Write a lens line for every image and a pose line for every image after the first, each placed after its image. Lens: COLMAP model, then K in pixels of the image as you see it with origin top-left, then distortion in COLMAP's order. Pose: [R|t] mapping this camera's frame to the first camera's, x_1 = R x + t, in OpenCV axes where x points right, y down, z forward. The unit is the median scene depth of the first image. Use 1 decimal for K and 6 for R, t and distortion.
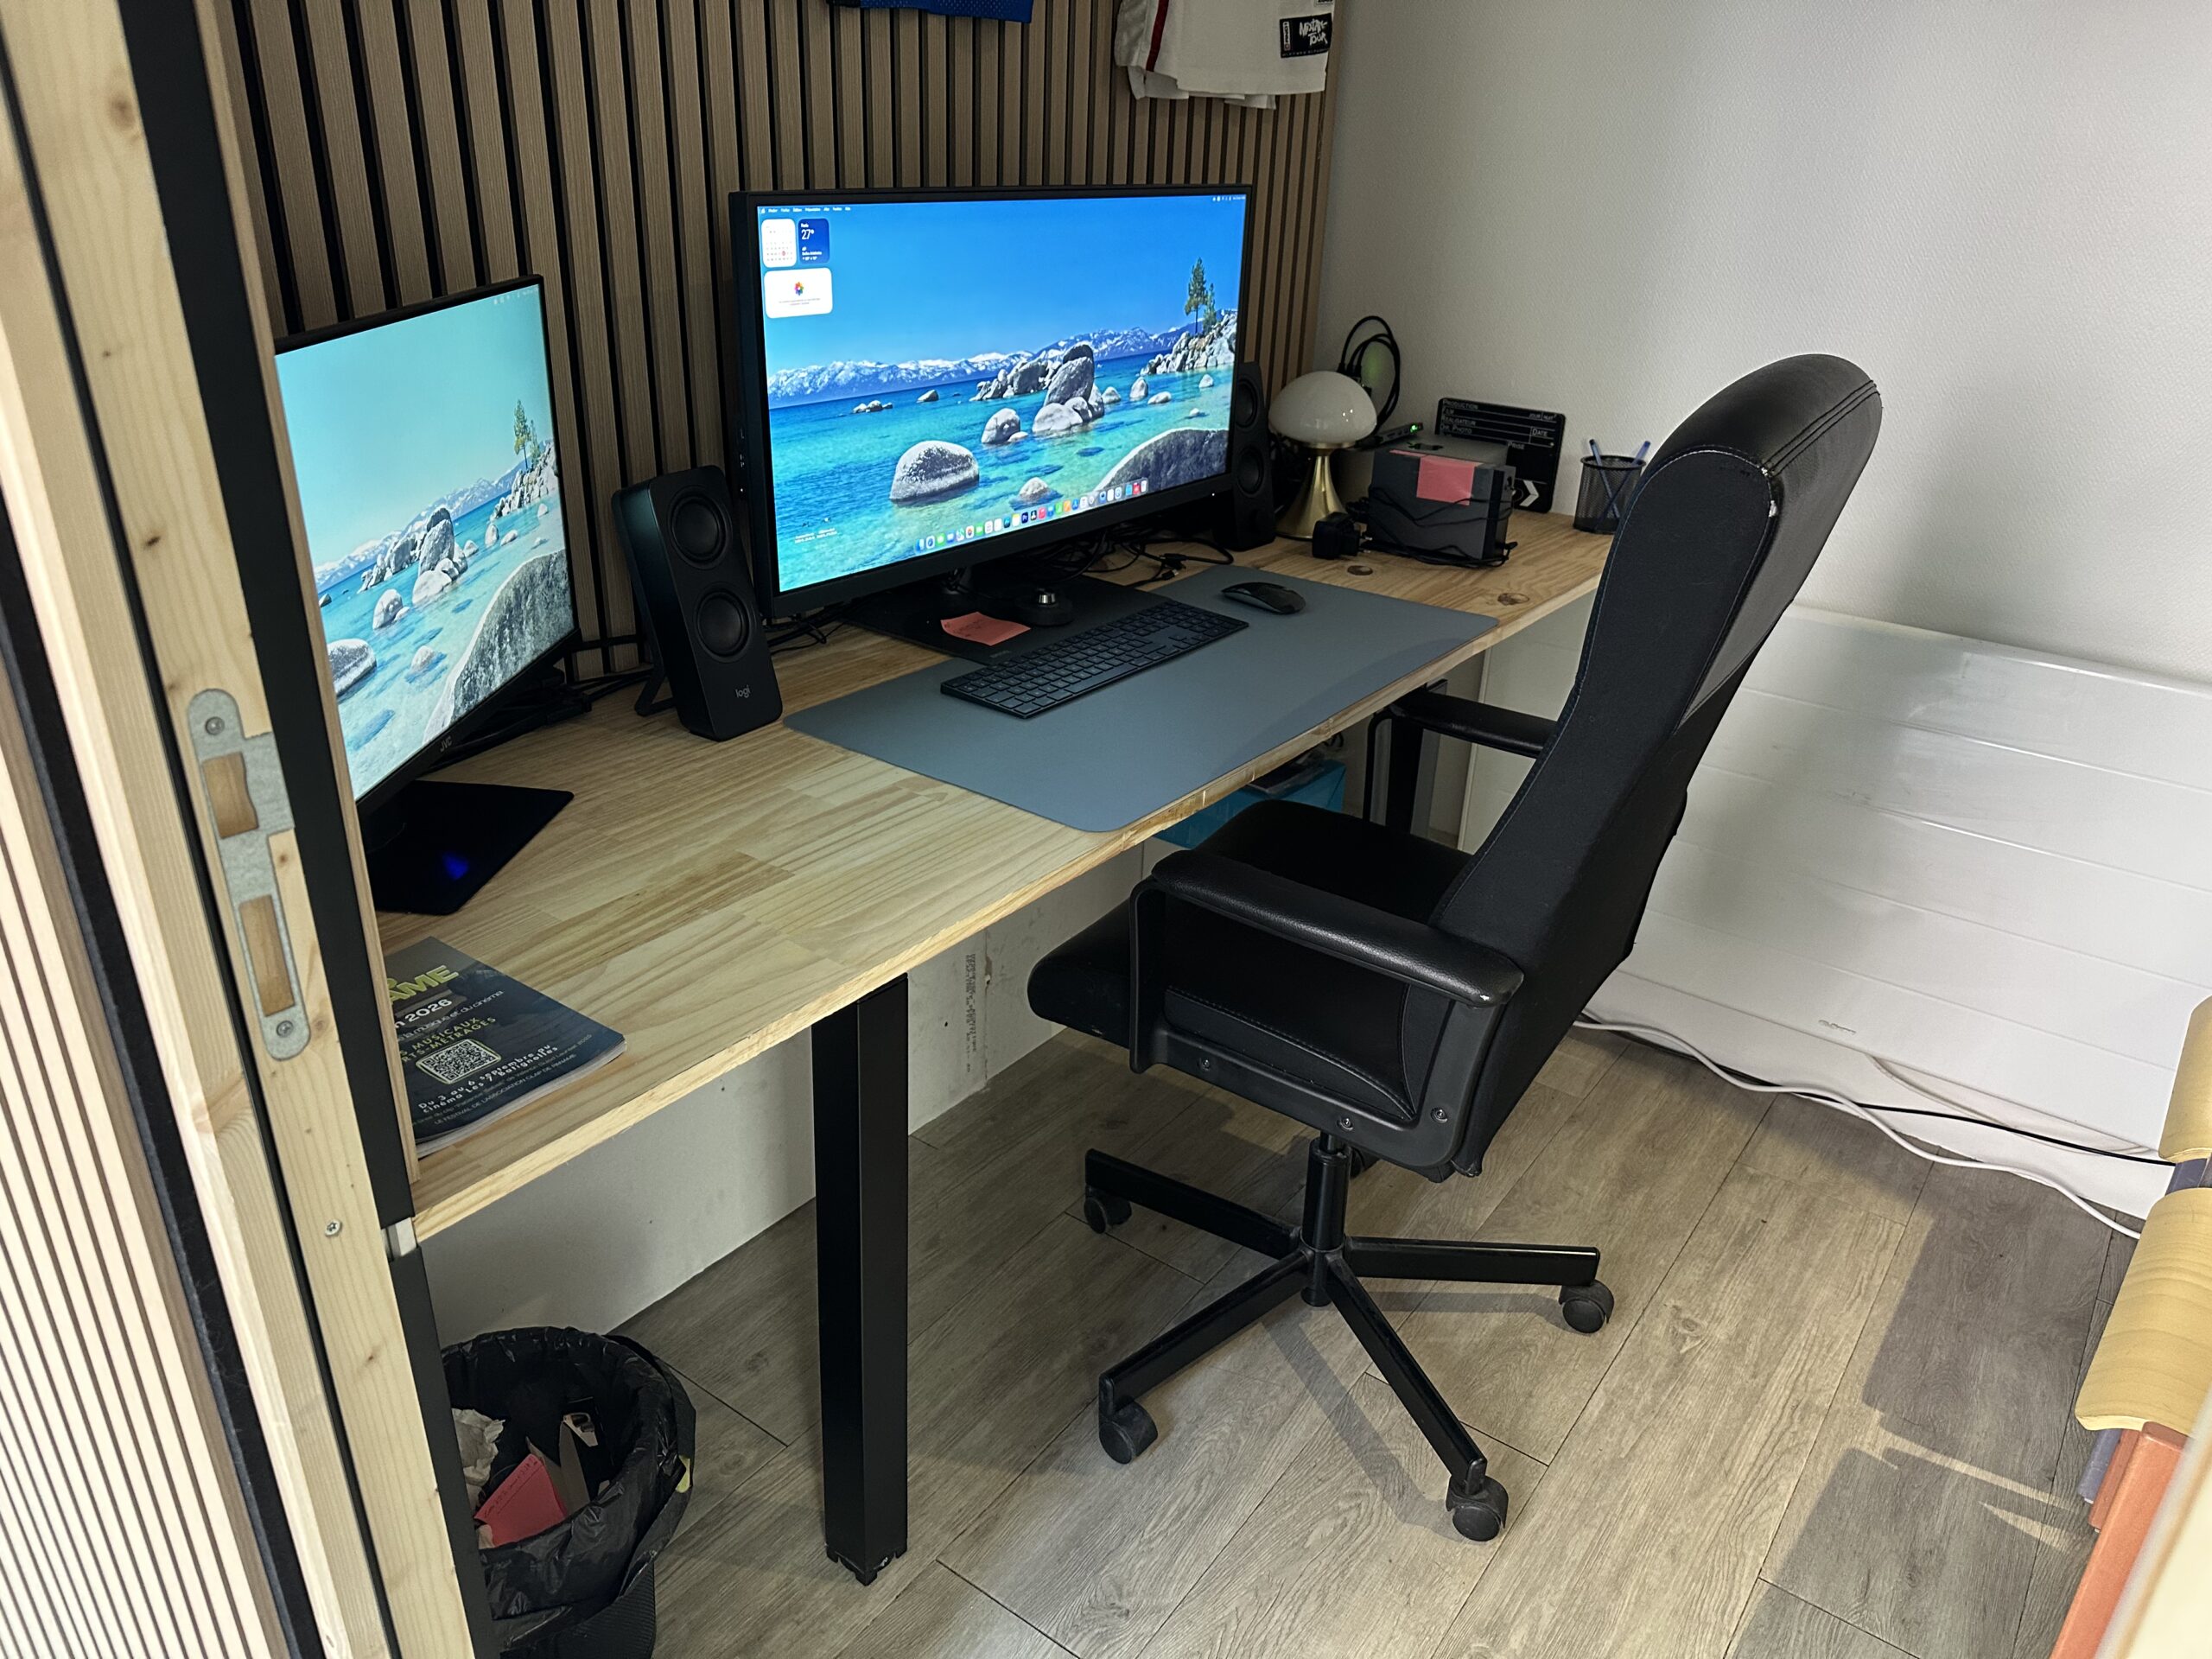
lens RADIAL K [[1573.2, 0, 1119.9], [0, 1573.2, 840.1], [0, 0, 1]] dist [0.032352, -0.027841]
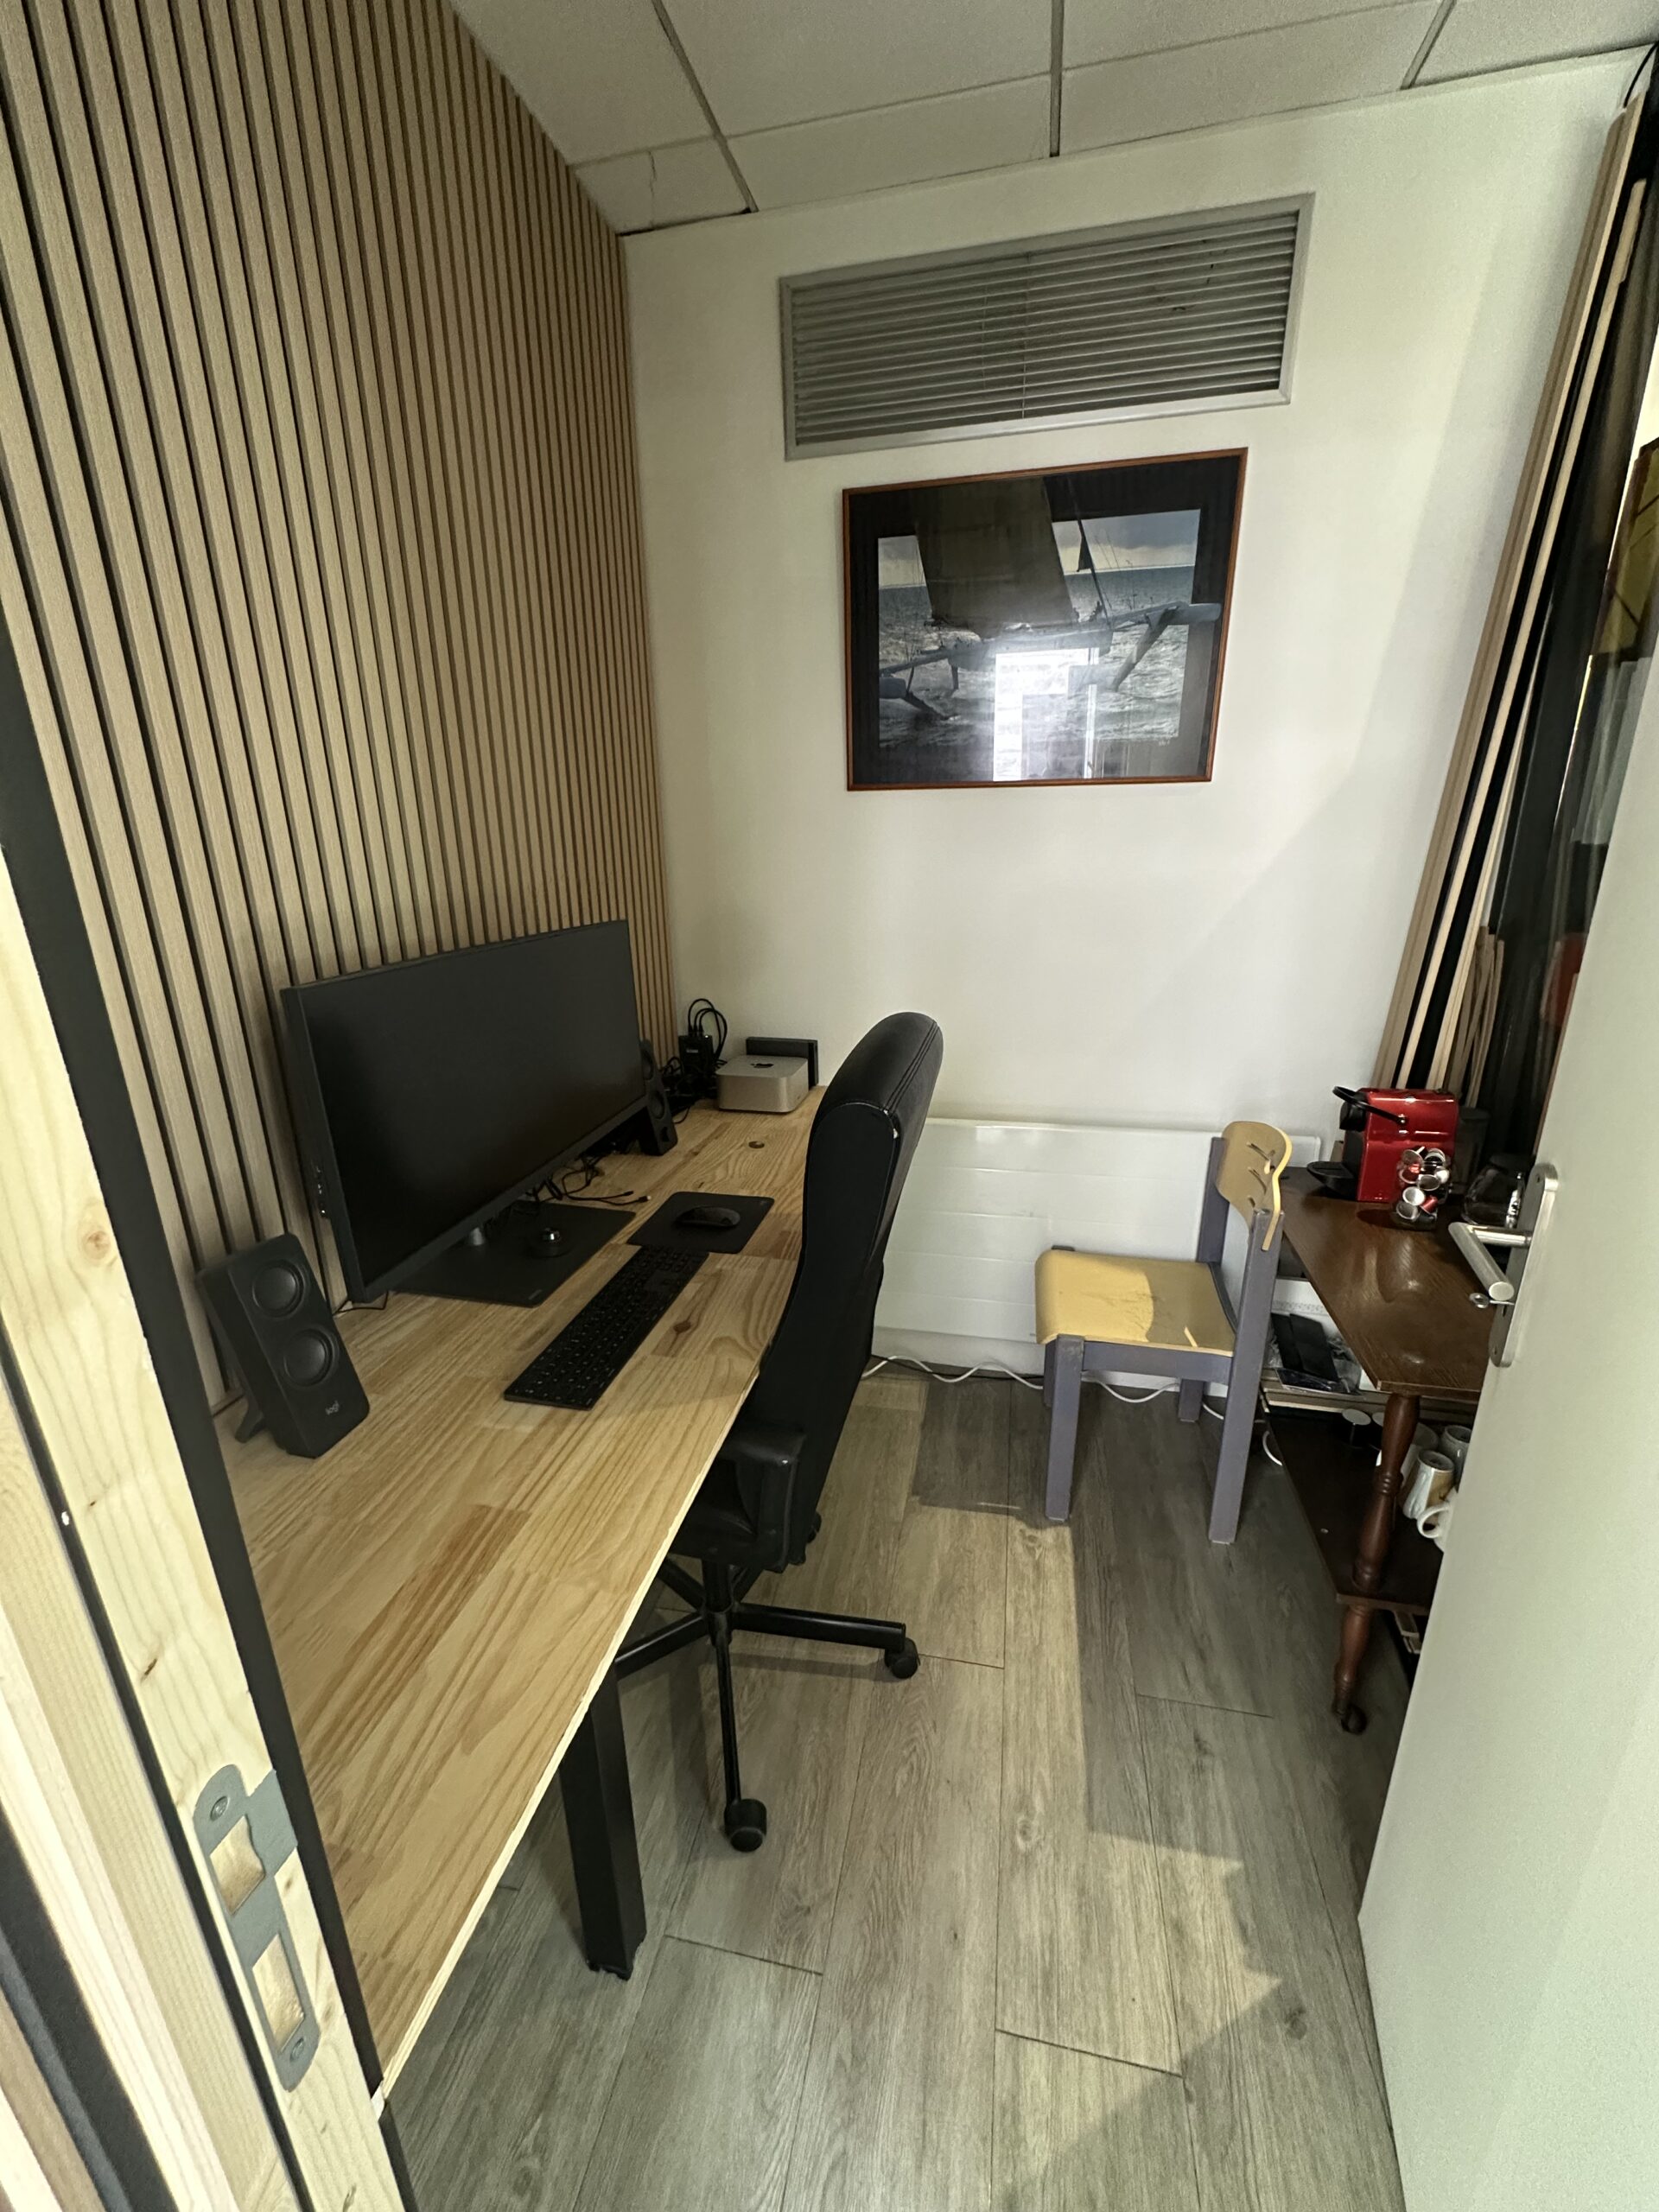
lens RADIAL K [[879.4, 0, 838.4], [0, 879.4, 1114.5], [0, 0, 1]] dist [-0.001657, 0.000271]
pose [[0.909114, -0.170149, 0.380213, -0.152838], [0.217772, 0.972237, -0.085621, -0.140289], [-0.355089, 0.160639, 0.920927, 0.145548]]
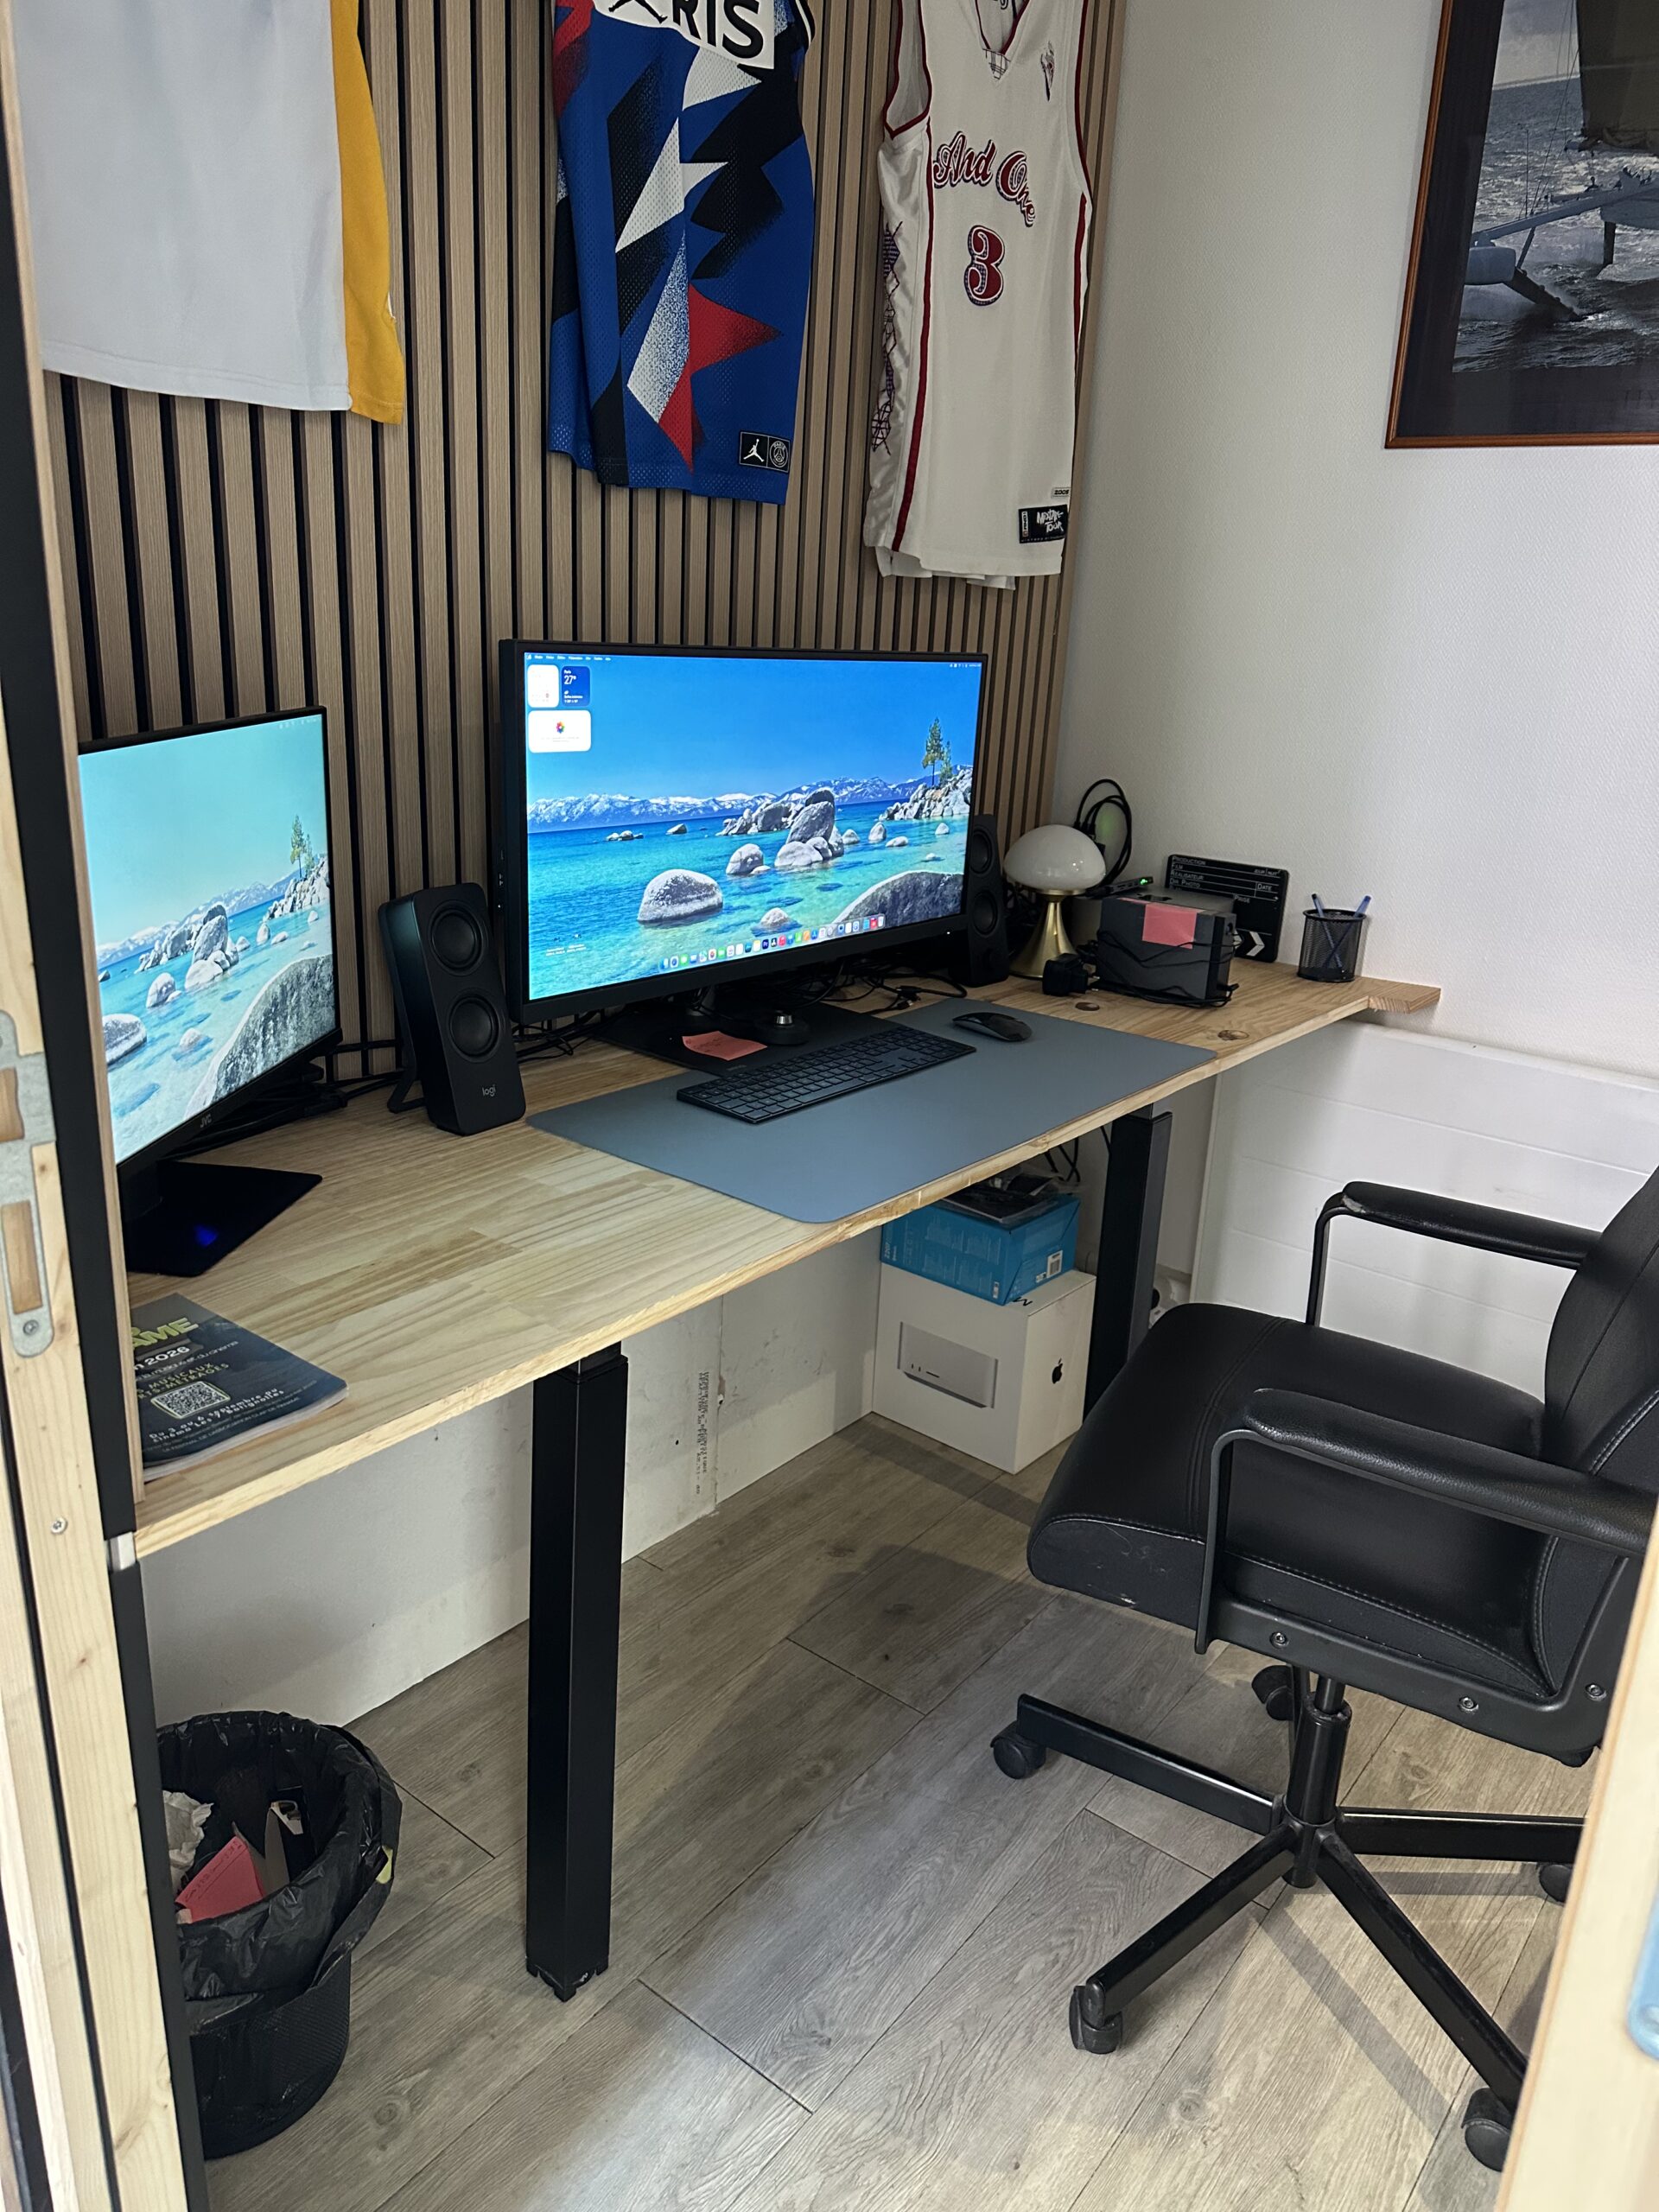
lens RADIAL K [[1573.2, 0, 839.9], [0, 1573.2, 1119.9], [0, 0, 1]] dist [0.032352, -0.027841]
pose [[0.999261, 0.024437, -0.029685, 0.027146], [-0.027912, 0.992020, -0.122953, 0.045661], [0.026443, 0.123691, 0.991968, -0.038857]]
